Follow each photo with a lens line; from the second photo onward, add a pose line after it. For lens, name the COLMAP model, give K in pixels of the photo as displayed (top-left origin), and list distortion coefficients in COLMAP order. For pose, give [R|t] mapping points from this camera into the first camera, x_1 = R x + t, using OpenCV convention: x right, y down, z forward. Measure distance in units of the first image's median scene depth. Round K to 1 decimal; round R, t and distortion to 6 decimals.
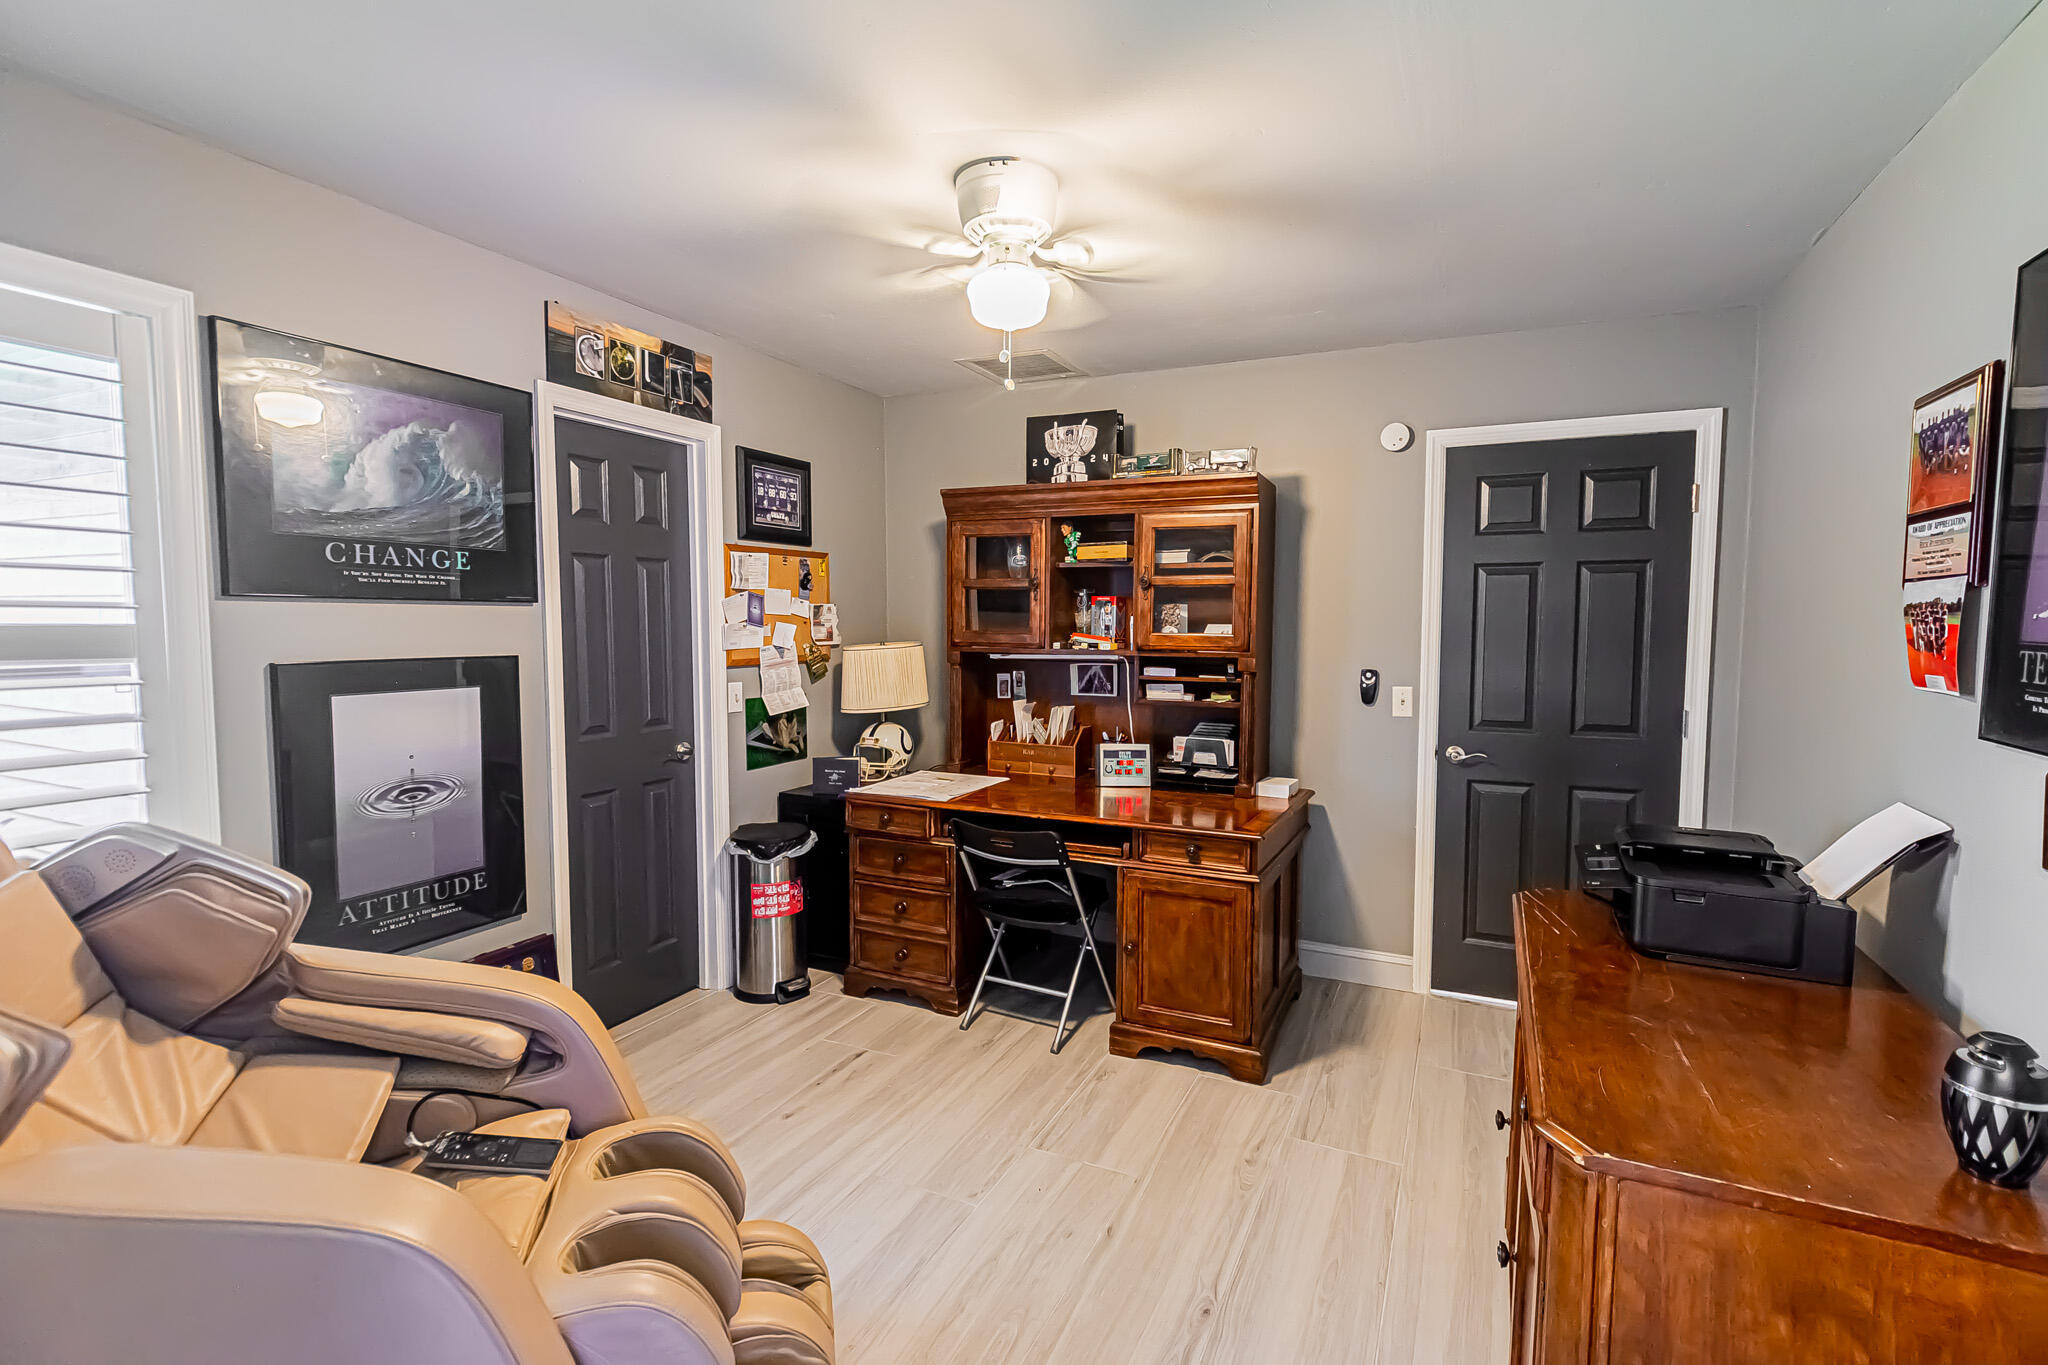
lens RADIAL K [[904.0, 0, 1035.8], [0, 904.0, 684.4], [0, 0, 1]] dist [-0.000590, -0.000067]
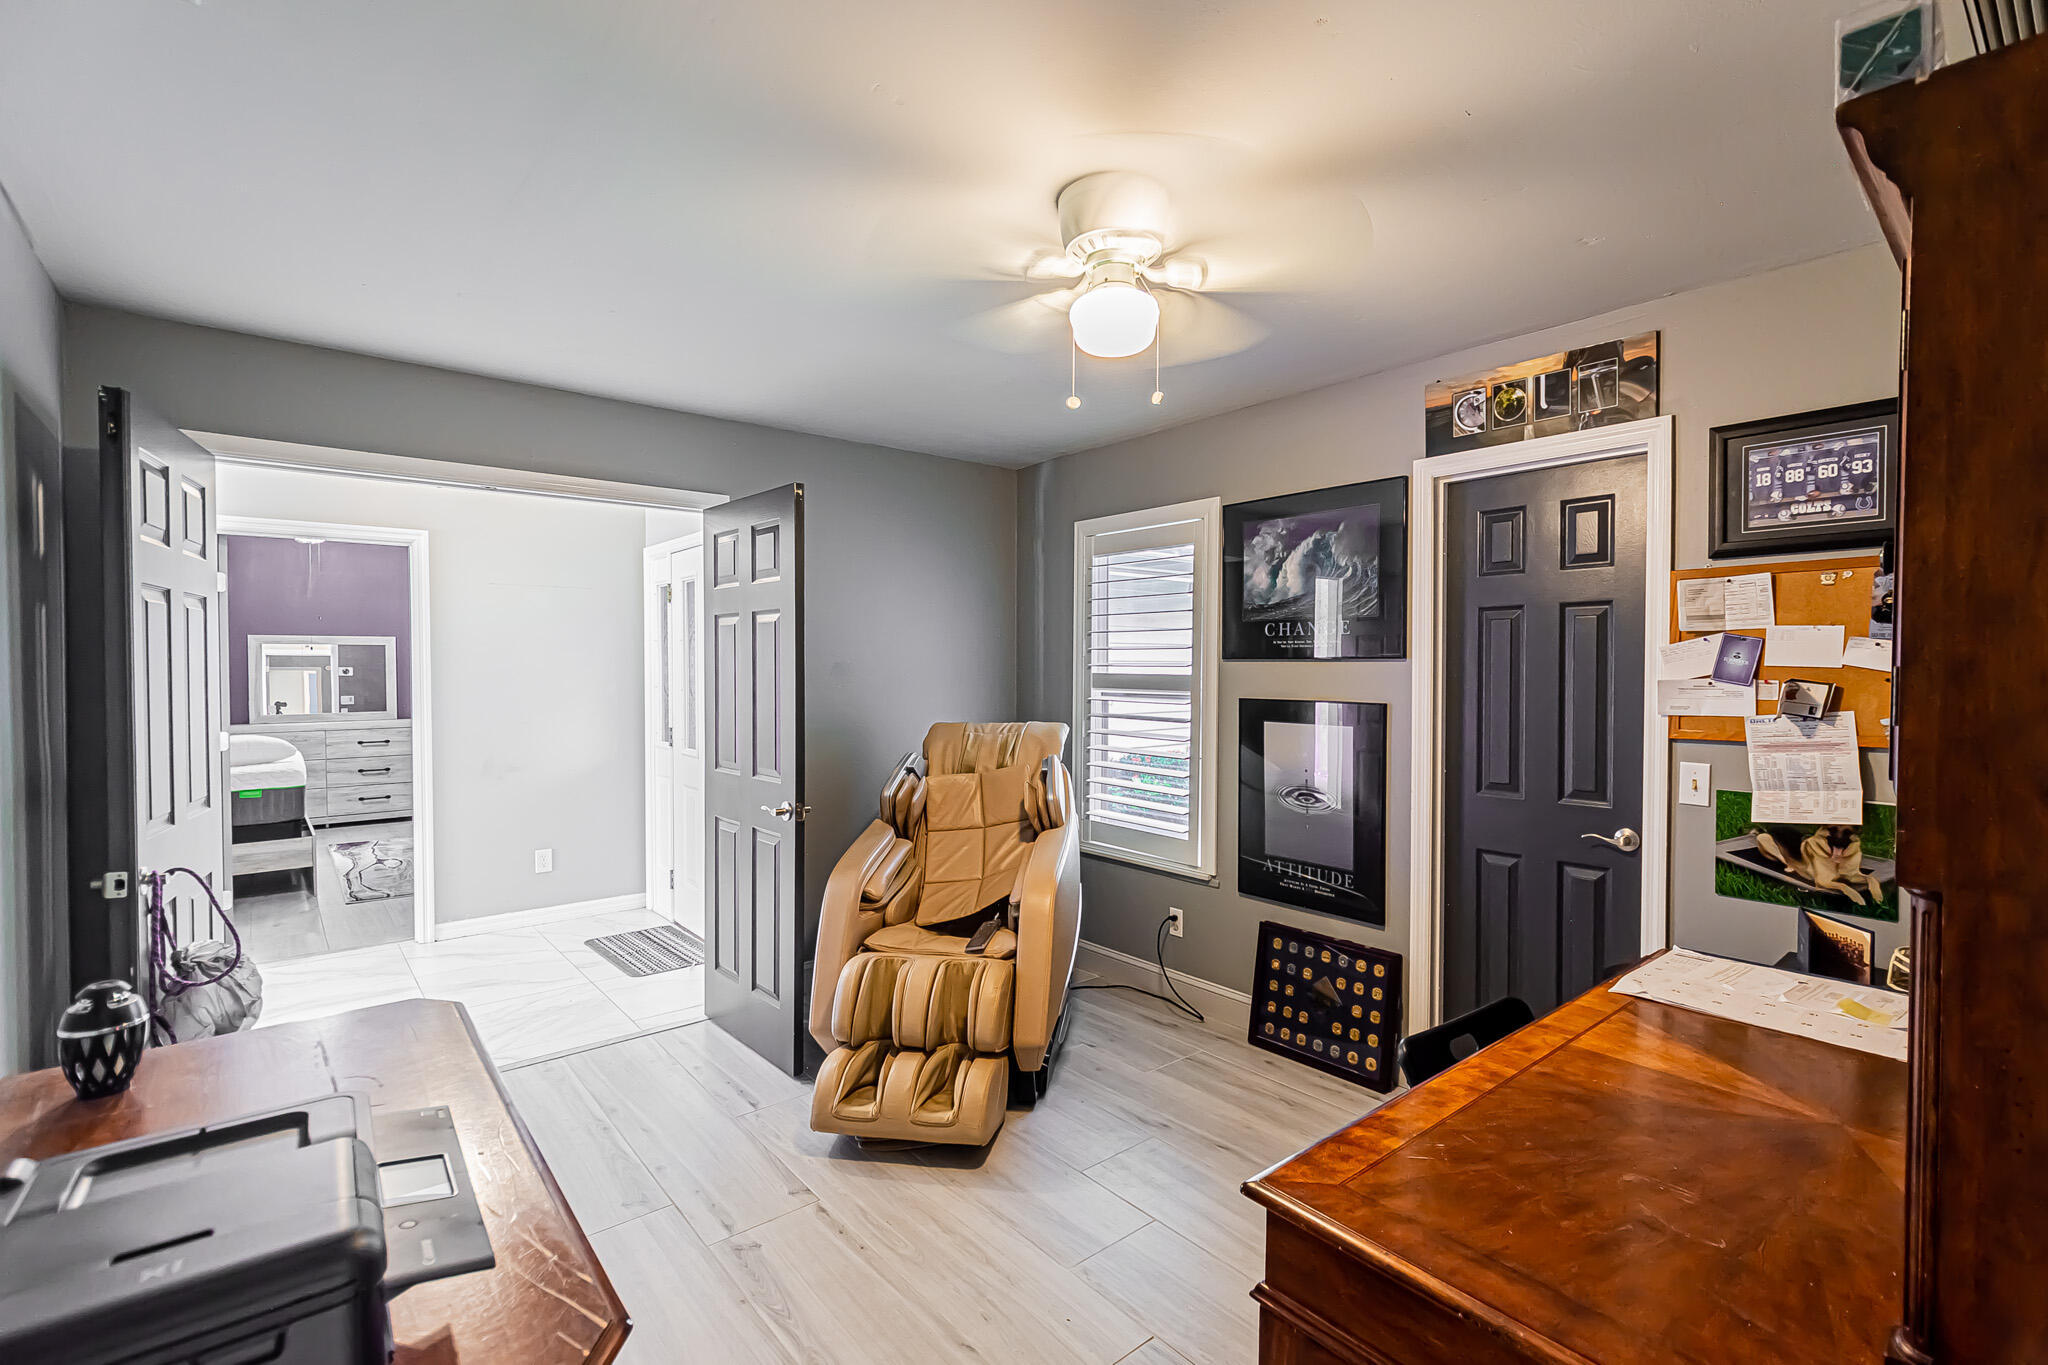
lens RADIAL K [[904.0, 0, 1035.8], [0, 904.0, 684.4], [0, 0, 1]] dist [-0.000590, -0.000067]
pose [[-0.404990, 0.012017, -0.914242, 0.622848], [-0.068528, 0.996702, 0.043457, -0.069936], [0.911749, 0.080251, -0.402831, 0.964412]]
